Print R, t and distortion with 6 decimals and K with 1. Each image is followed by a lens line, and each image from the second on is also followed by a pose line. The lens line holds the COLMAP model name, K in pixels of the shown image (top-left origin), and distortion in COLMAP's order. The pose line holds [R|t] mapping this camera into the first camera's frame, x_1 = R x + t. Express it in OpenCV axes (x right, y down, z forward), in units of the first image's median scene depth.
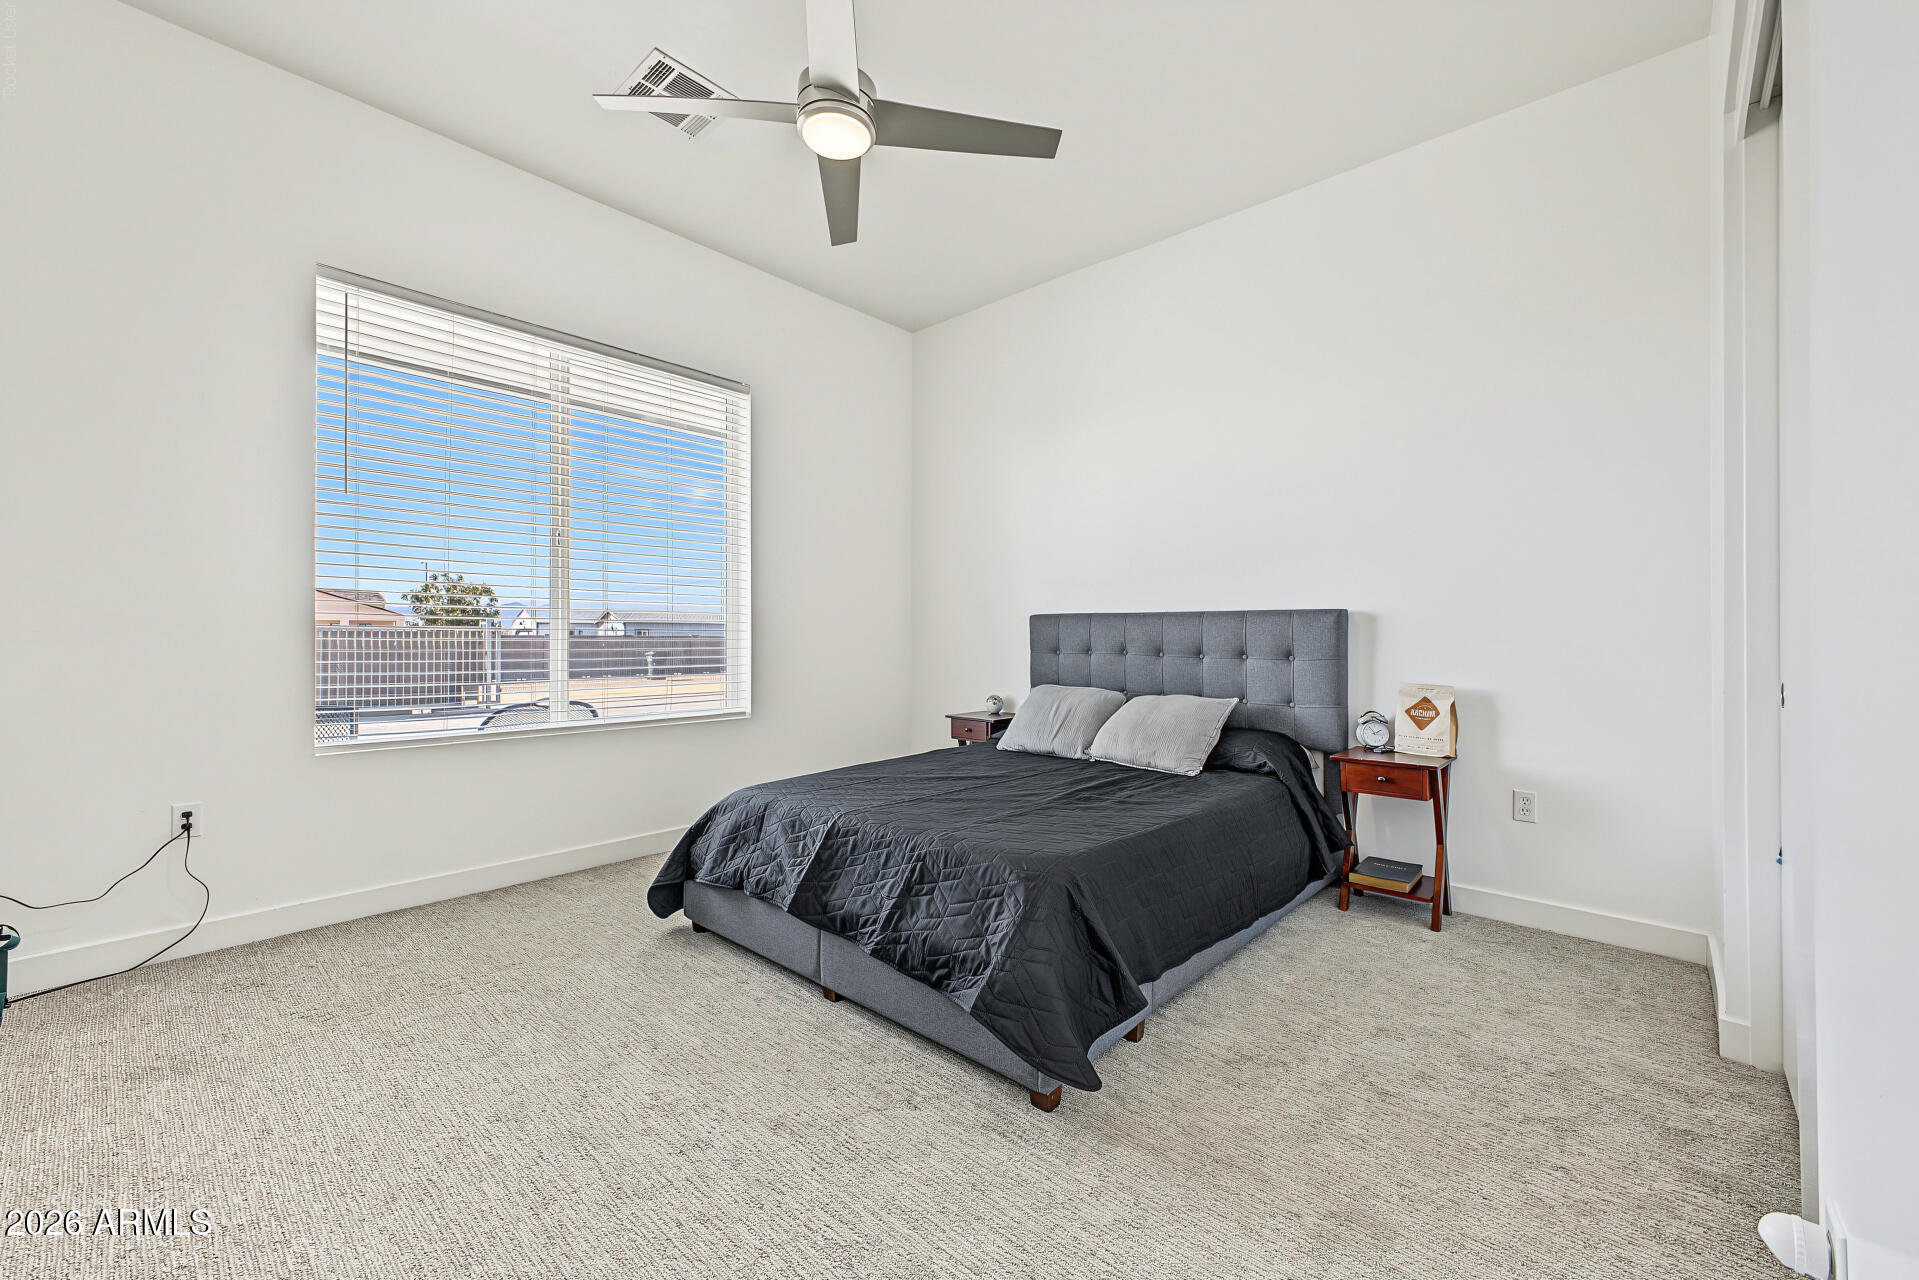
lens RADIAL K [[767.6, 0, 959.5], [0, 767.6, 640.0], [0, 0, 1]] dist [0.009683, -0.000131]
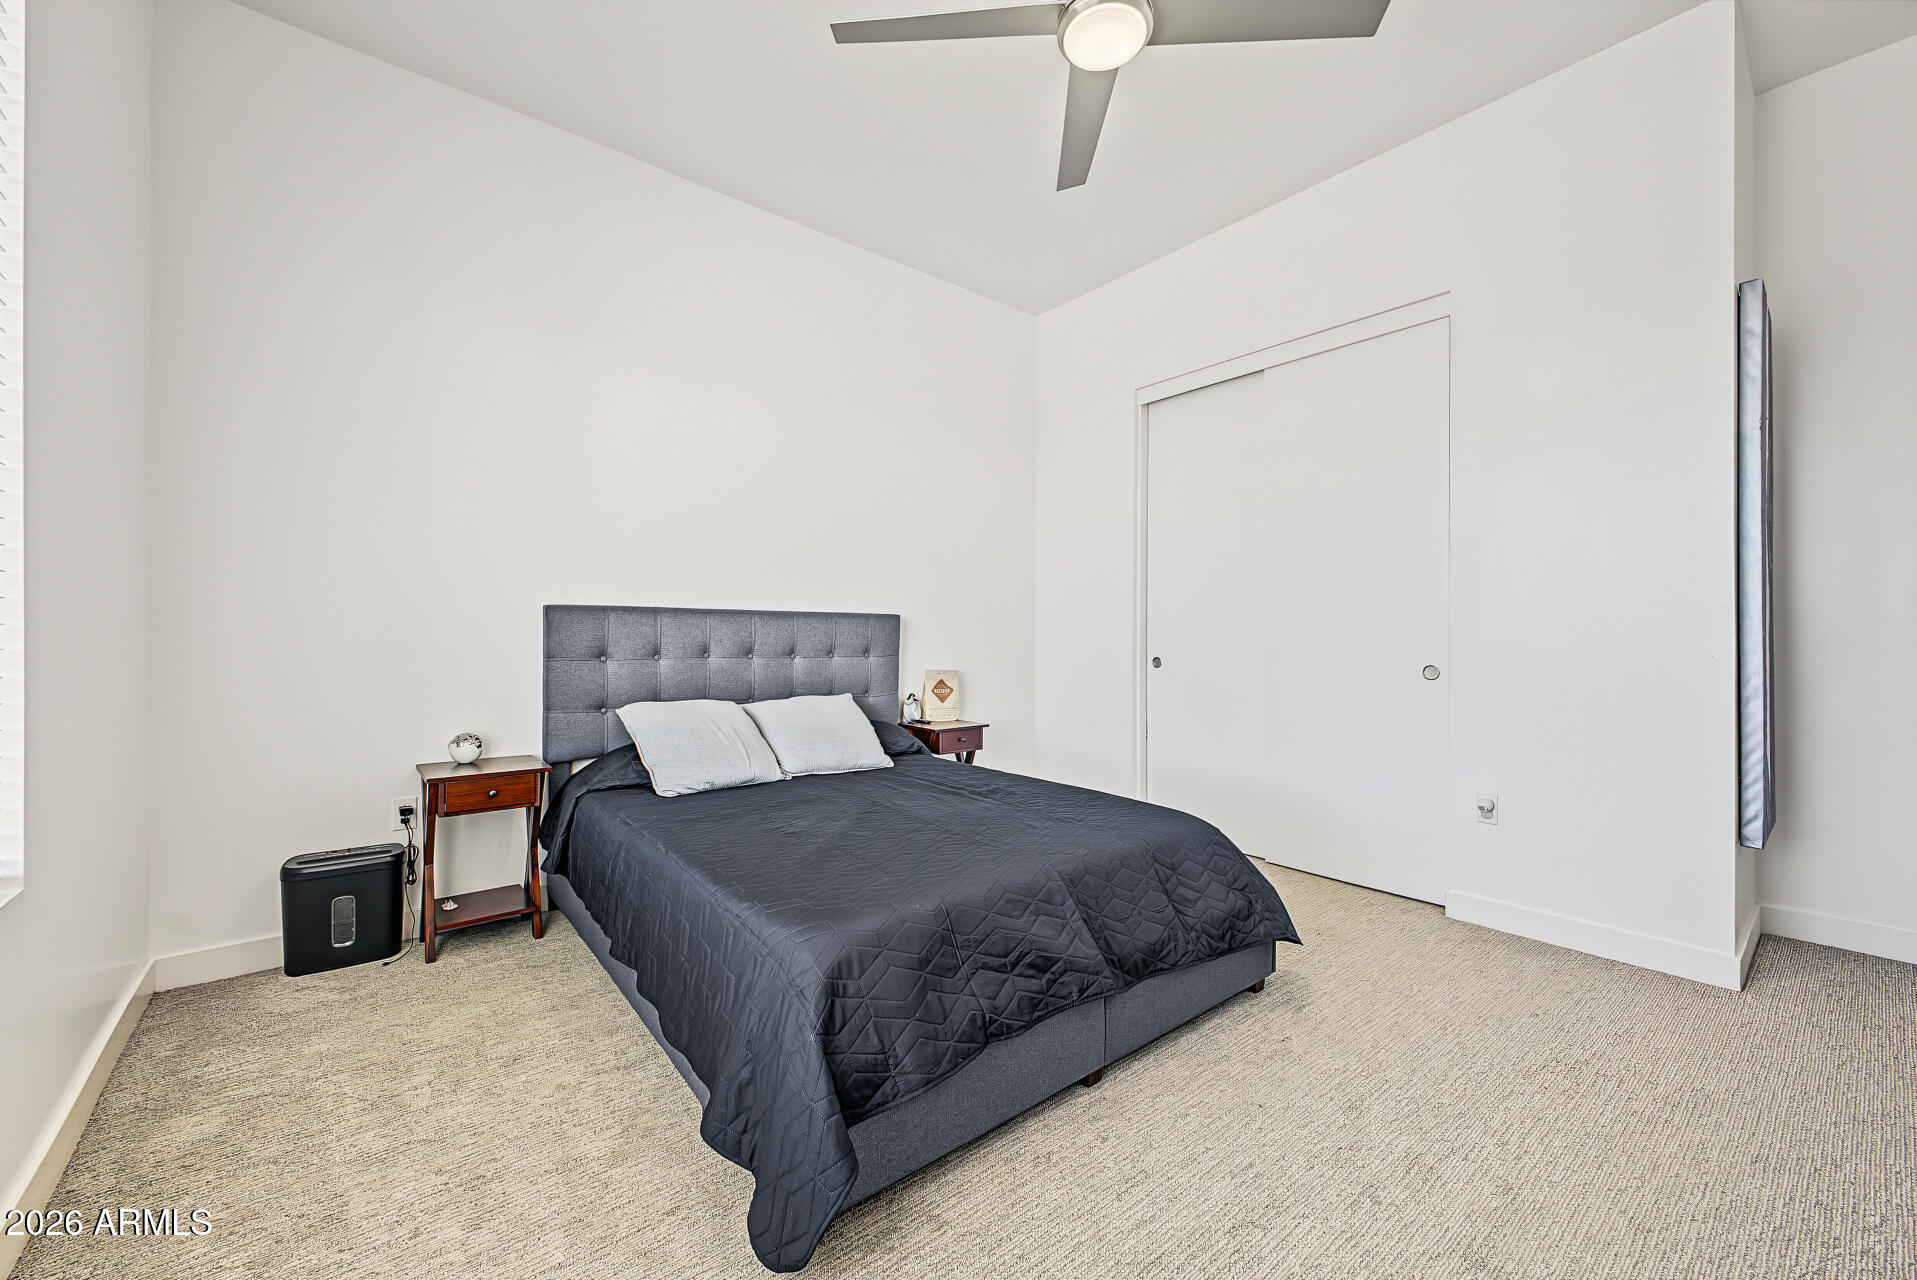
lens RADIAL K [[766.8, 0, 958.5], [0, 766.8, 640.0], [0, 0, 1]] dist [0.009683, -0.000131]
pose [[0.145715, -0.010773, 0.989268, -0.695411], [0.005541, 0.999934, 0.010073, -0.009005], [-0.989311, 0.004014, 0.145765, 0.715053]]
